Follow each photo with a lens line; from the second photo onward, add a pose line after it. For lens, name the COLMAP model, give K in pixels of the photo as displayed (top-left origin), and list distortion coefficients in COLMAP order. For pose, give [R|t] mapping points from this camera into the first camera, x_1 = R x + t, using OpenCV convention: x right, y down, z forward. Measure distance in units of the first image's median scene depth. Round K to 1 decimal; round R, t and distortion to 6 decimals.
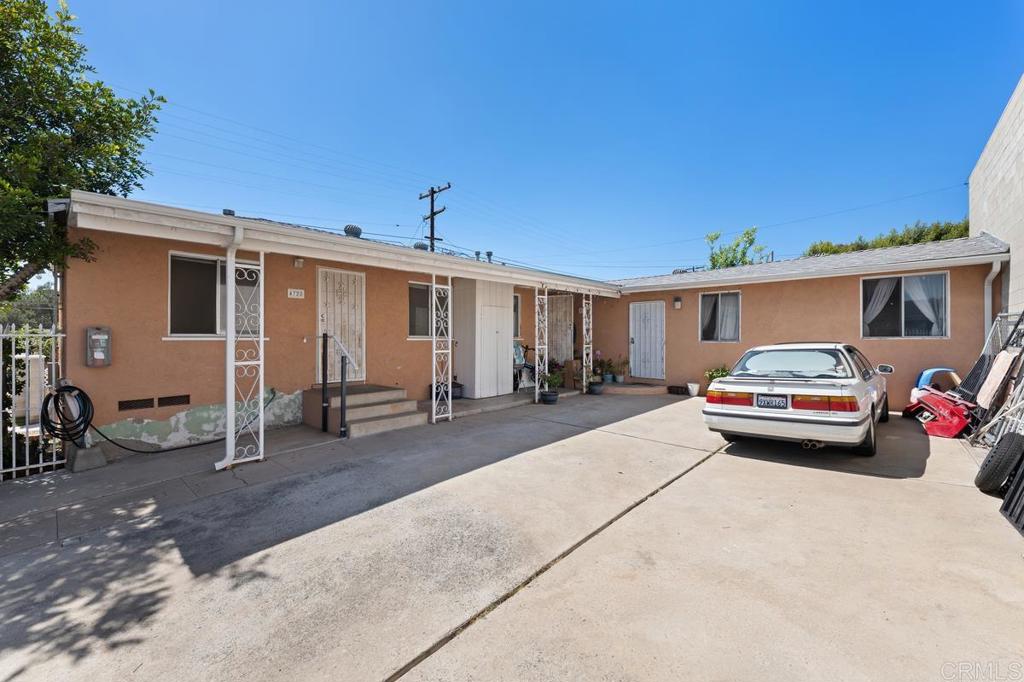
lens RADIAL K [[423.0, 0, 528.5], [0, 423.0, 338.2], [0, 0, 1]] dist [0.000567, -0.000323]
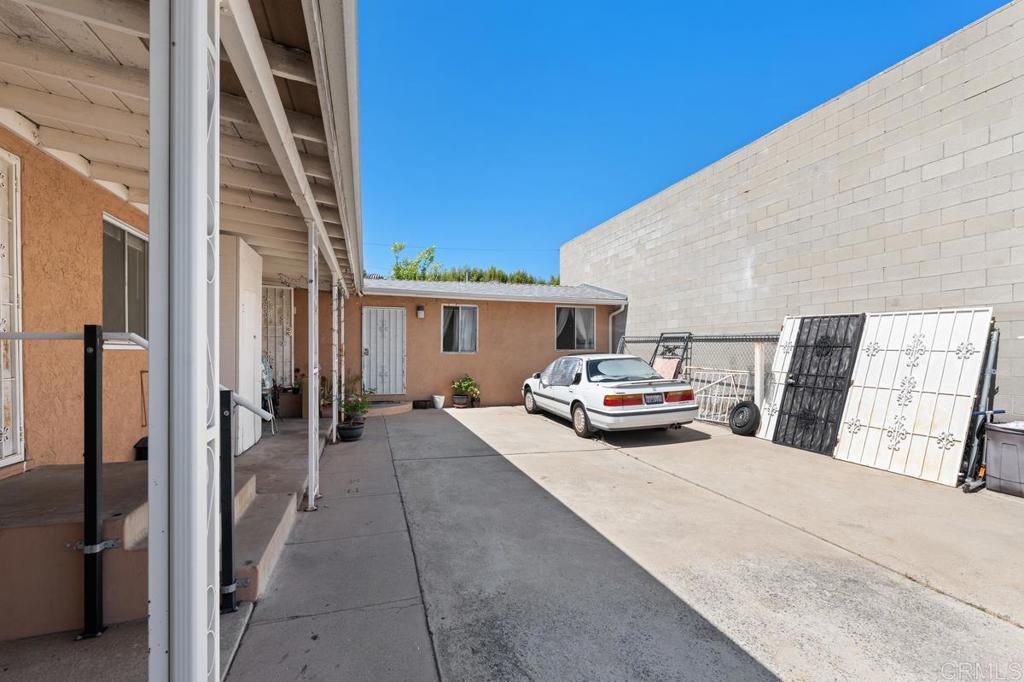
lens RADIAL K [[423.1, 0, 518.9], [0, 423.1, 354.2], [0, 0, 1]] dist [-0.003097, -0.000273]
pose [[0.507391, -0.002774, 0.861712, -0.695601], [-0.005969, 0.999960, 0.006733, 0.006790], [-0.861695, -0.008560, 0.507354, 0.656630]]
